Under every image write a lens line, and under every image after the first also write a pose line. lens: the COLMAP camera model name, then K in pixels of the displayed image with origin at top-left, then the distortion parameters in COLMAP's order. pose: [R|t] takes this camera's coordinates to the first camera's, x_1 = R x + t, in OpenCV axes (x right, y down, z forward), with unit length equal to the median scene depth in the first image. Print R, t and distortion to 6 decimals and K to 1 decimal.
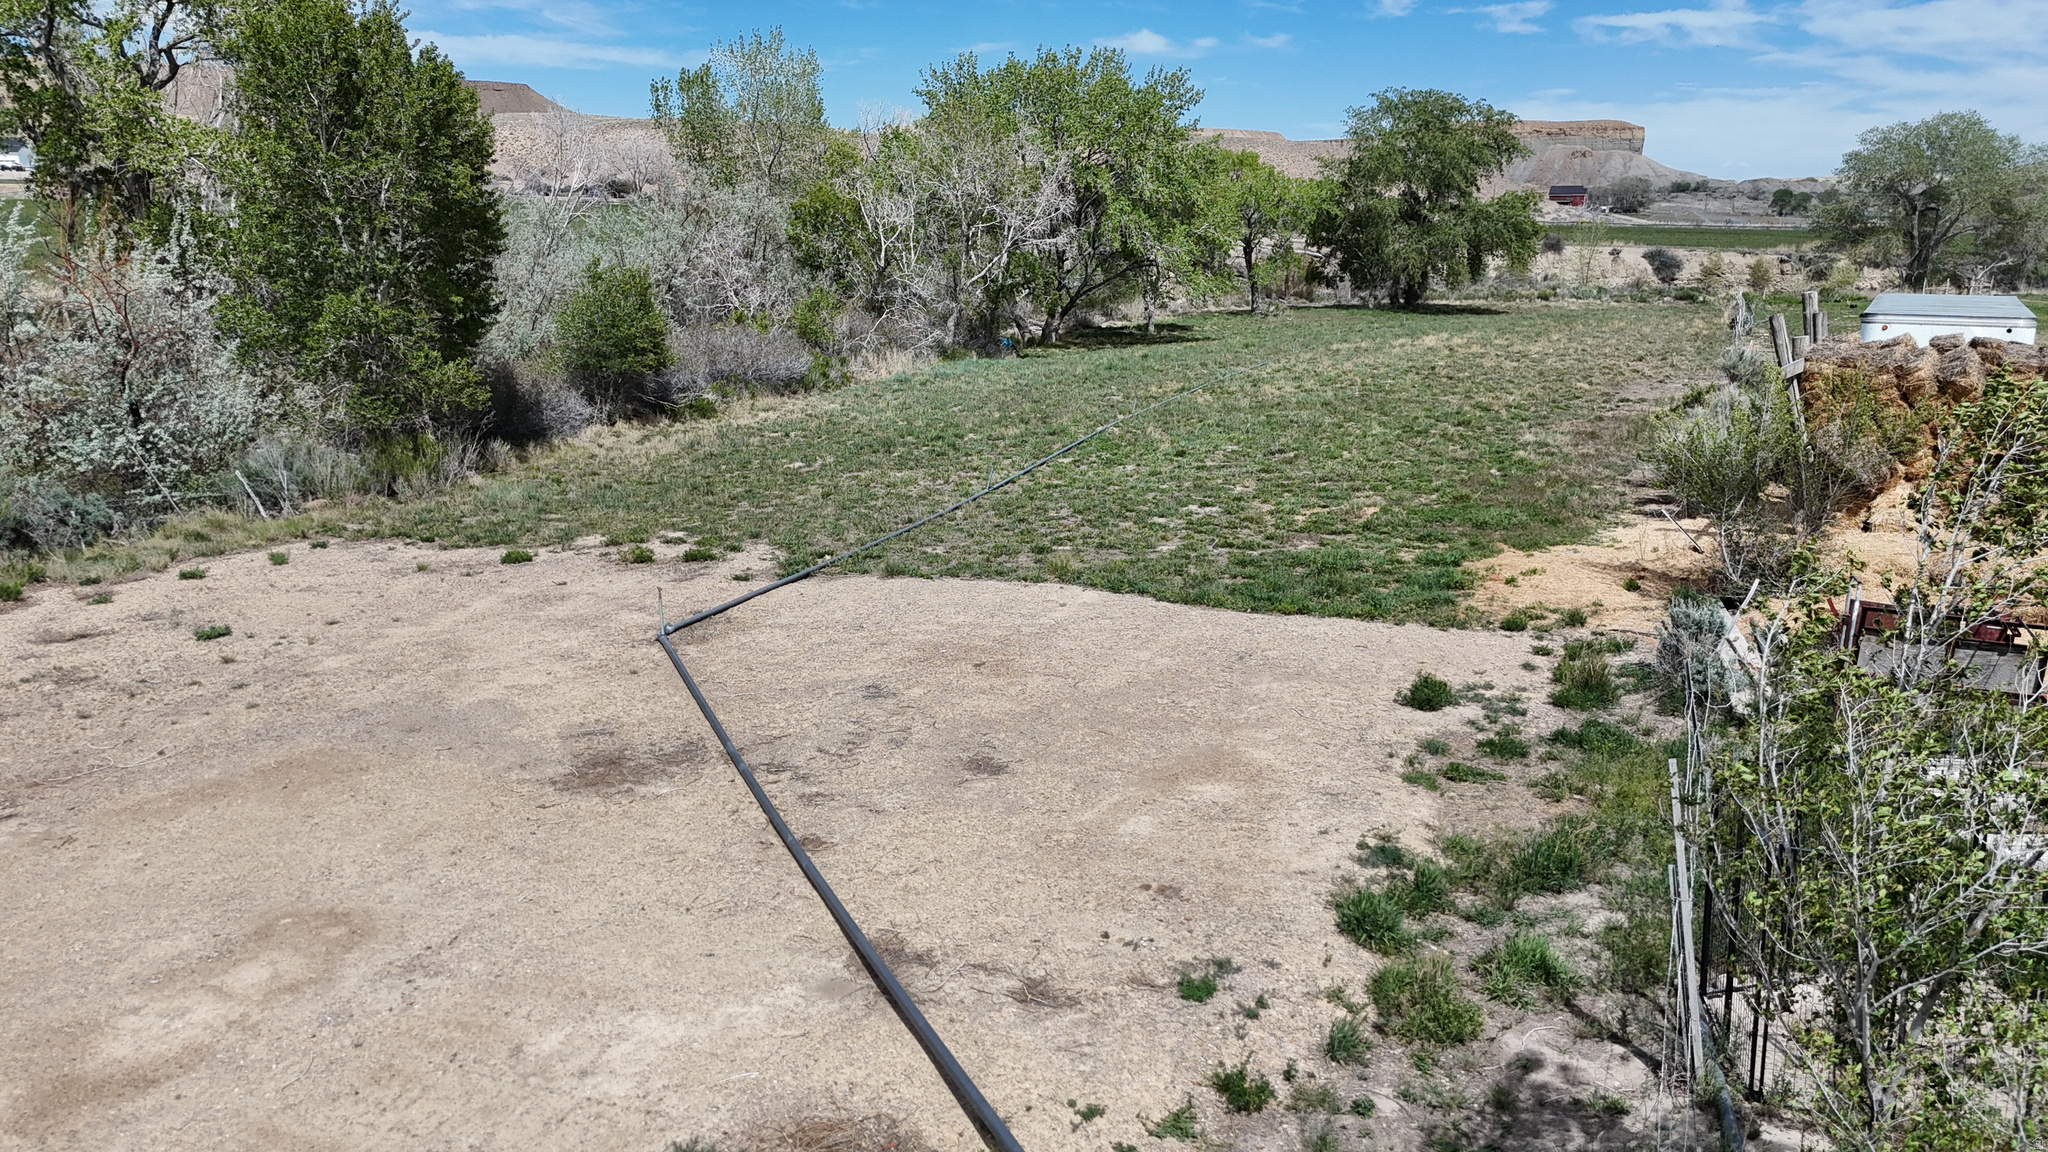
lens RADIAL K [[1481.4, 0, 1024.0], [0, 1481.4, 576.0], [0, 0, 1]] dist [0.091268, -0.102784]
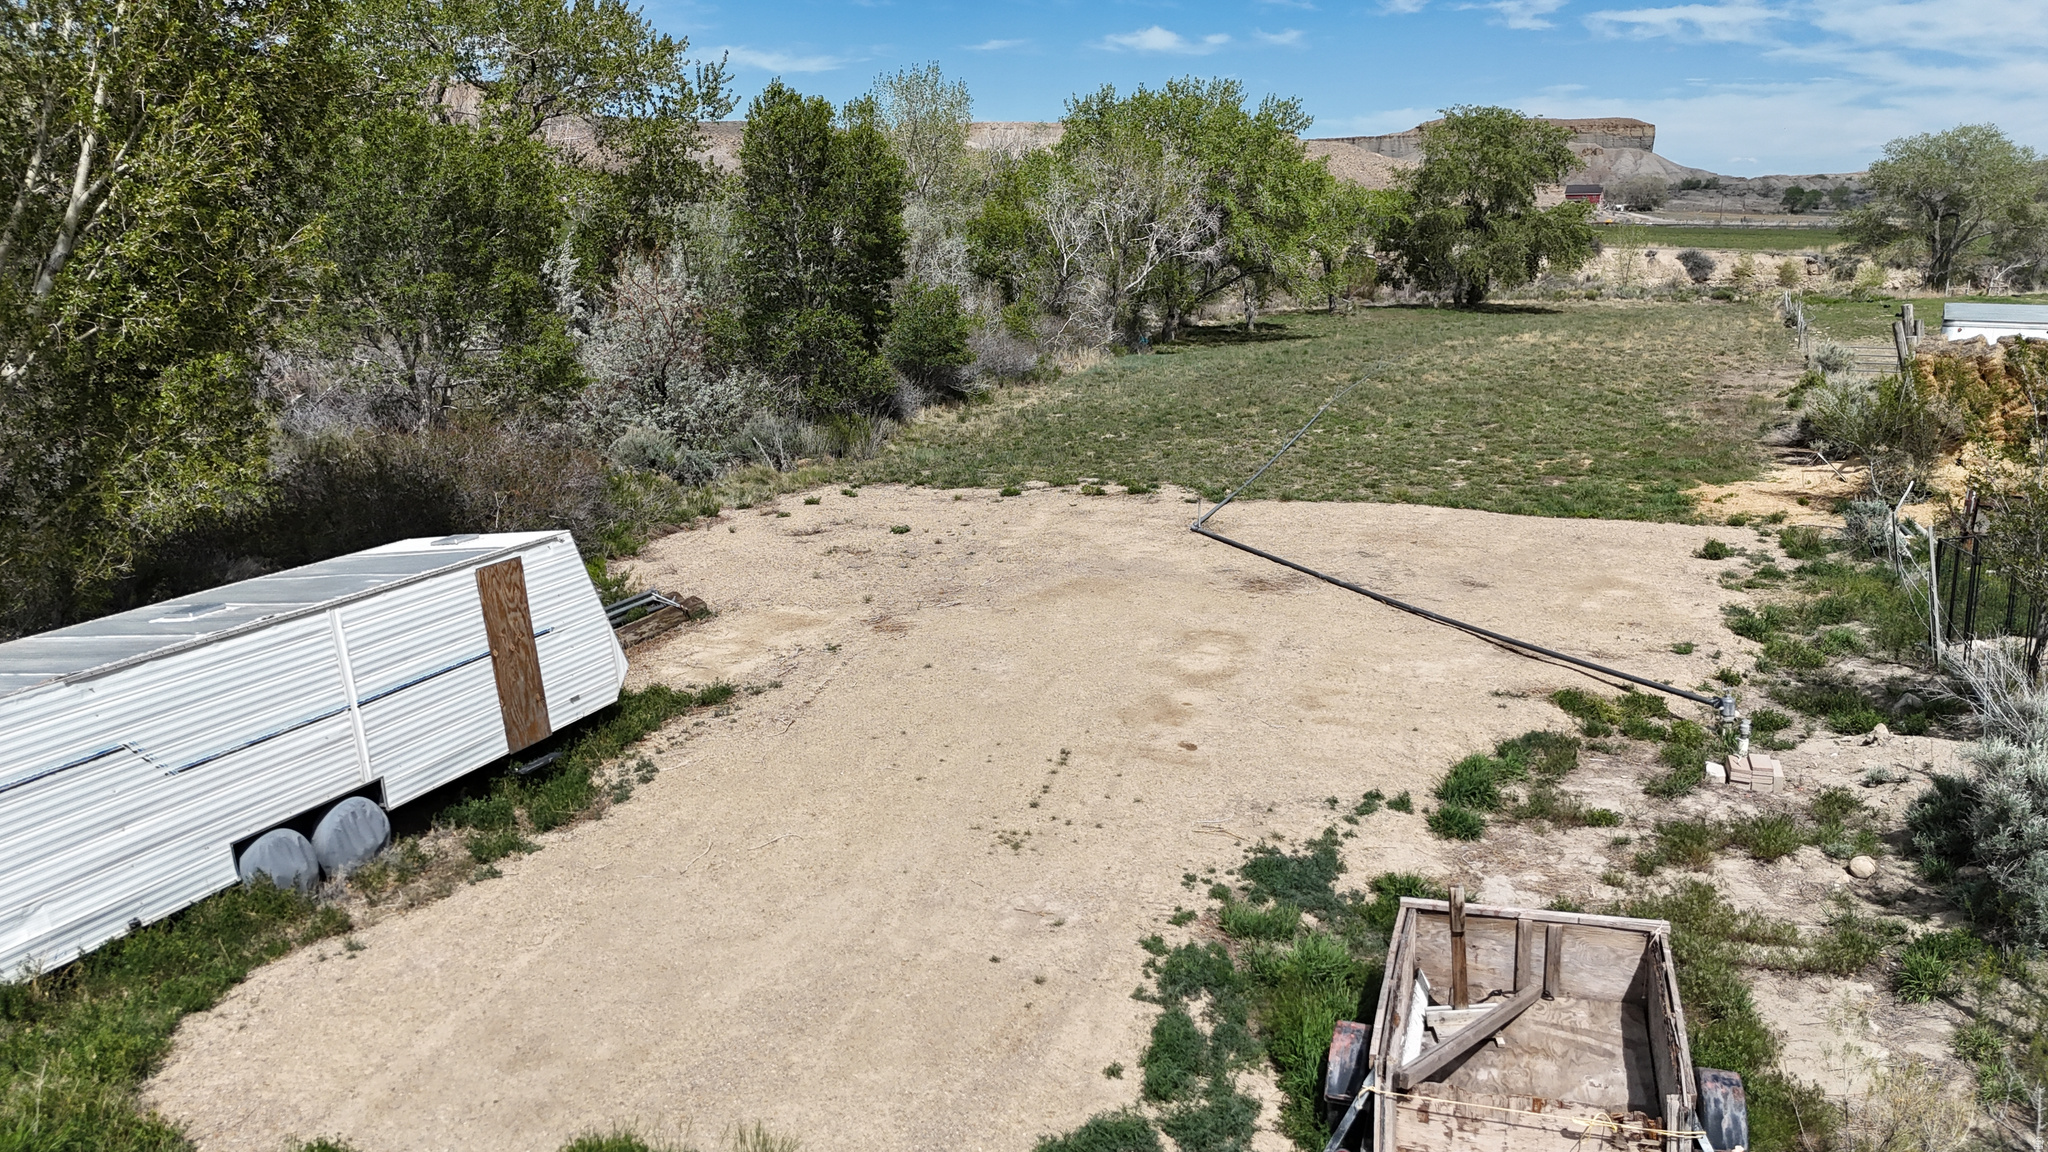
lens RADIAL K [[1481.4, 0, 1024.0], [0, 1481.4, 576.0], [0, 0, 1]] dist [0.091268, -0.102784]
pose [[0.999993, -0.000742, -0.003584, -0.098082], [0.000749, 0.999998, 0.001916, 0.020348], [0.003583, -0.001919, 0.999992, -0.136333]]
